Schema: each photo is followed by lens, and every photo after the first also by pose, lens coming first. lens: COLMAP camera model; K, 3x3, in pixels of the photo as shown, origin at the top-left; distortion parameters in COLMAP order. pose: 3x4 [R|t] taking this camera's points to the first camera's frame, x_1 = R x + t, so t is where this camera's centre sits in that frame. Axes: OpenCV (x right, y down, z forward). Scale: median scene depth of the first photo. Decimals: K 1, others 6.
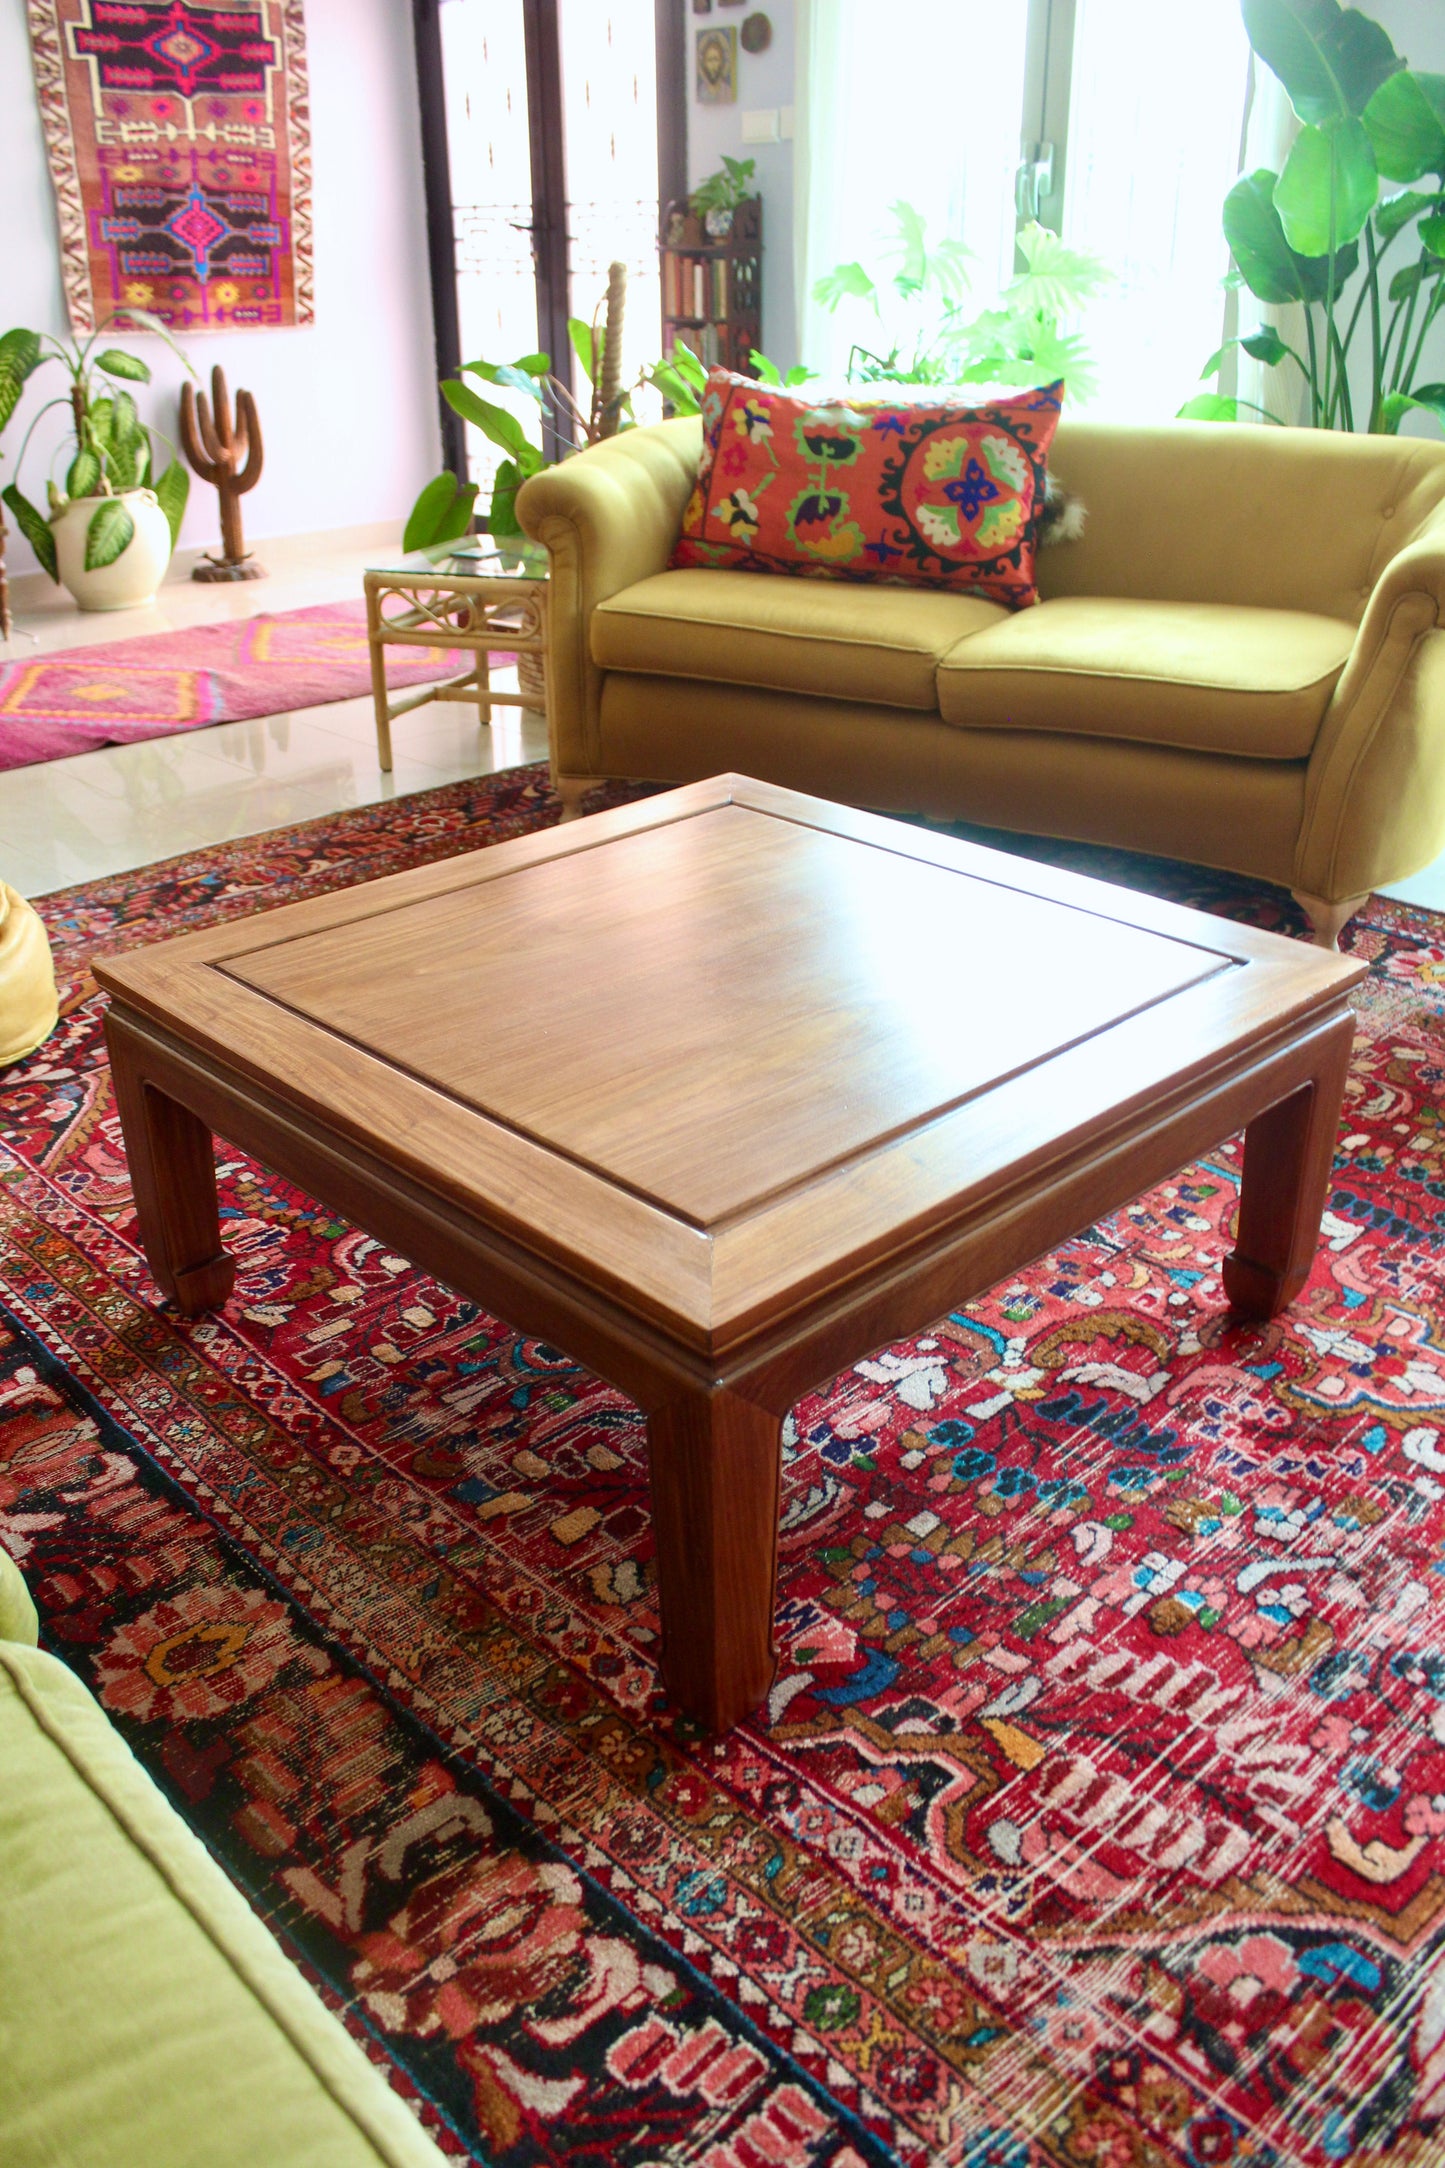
lens RADIAL K [[1765.5, 0, 708.2], [0, 1765.5, 1121.9], [0, 0, 1]] dist [-0.151823, 0.116633]
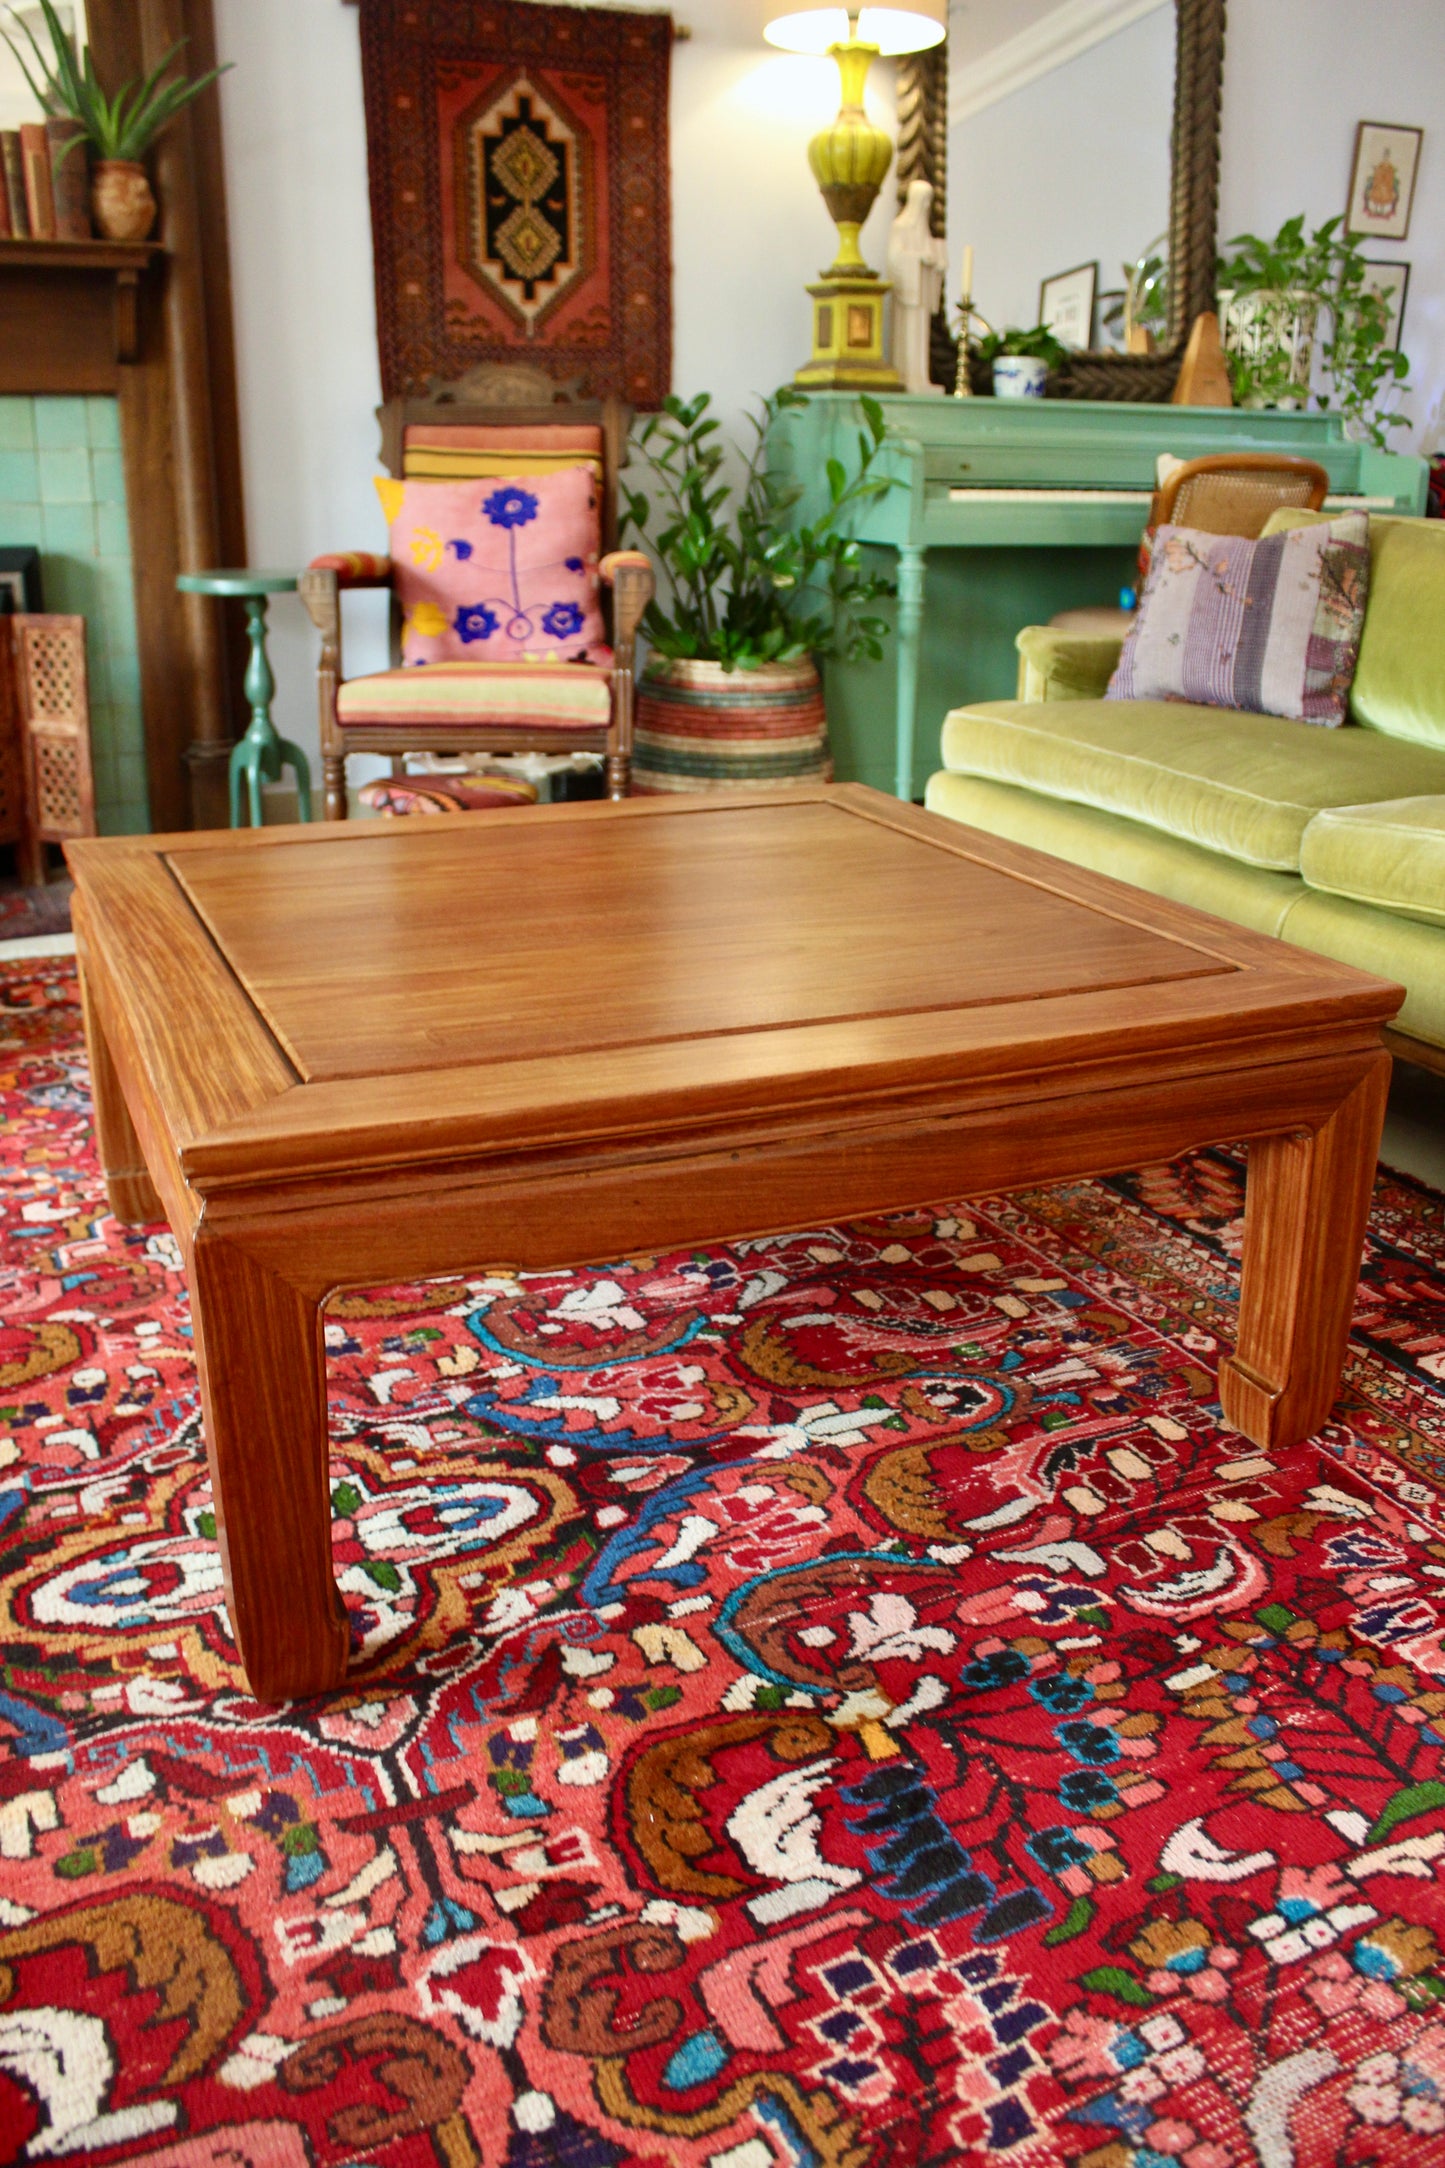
lens RADIAL K [[1764.6, 0, 700.3], [0, 1764.6, 1098.9], [0, 0, 1]] dist [-0.160756, 0.135551]
pose [[-0.943523, -0.115620, 0.310476, -0.236507], [0.150933, 0.684224, 0.713482, -0.649332], [-0.294928, 0.720048, -0.628131, 1.632792]]
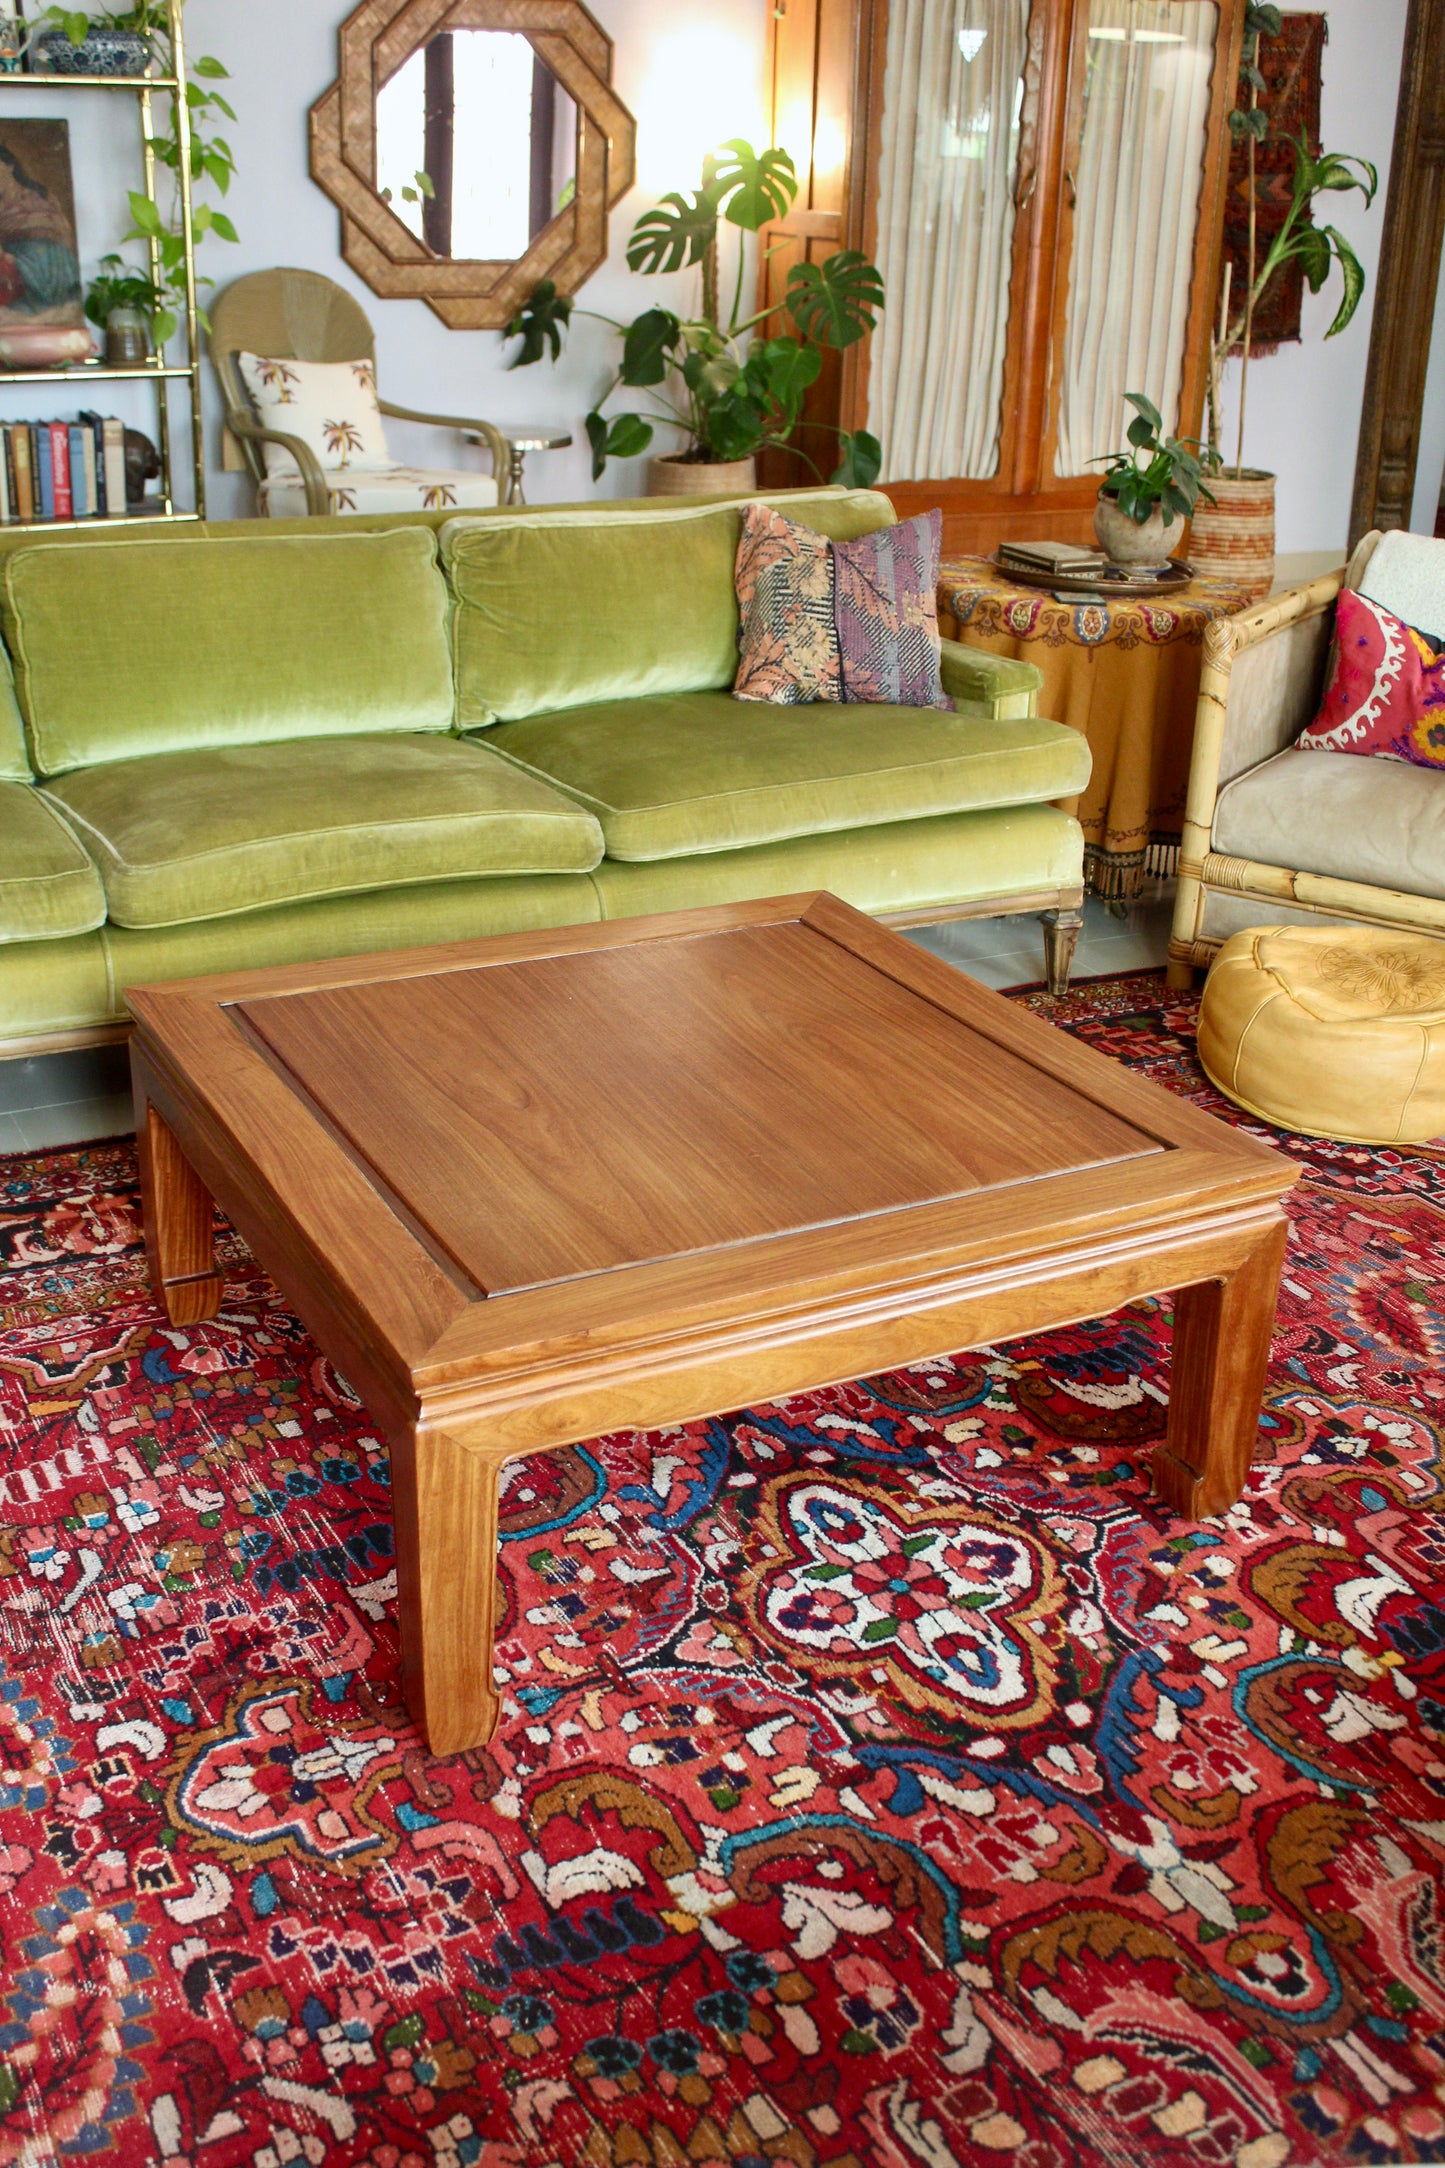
lens RADIAL K [[2221.6, 0, 702.6], [0, 2221.6, 1100.6], [0, 0, 1]] dist [-0.087514, 0.000000]
pose [[-0.278623, 0.386156, -0.879348, 1.237295], [-0.468739, 0.744469, 0.475447, -0.755879], [0.838244, 0.544656, -0.026420, 1.117318]]
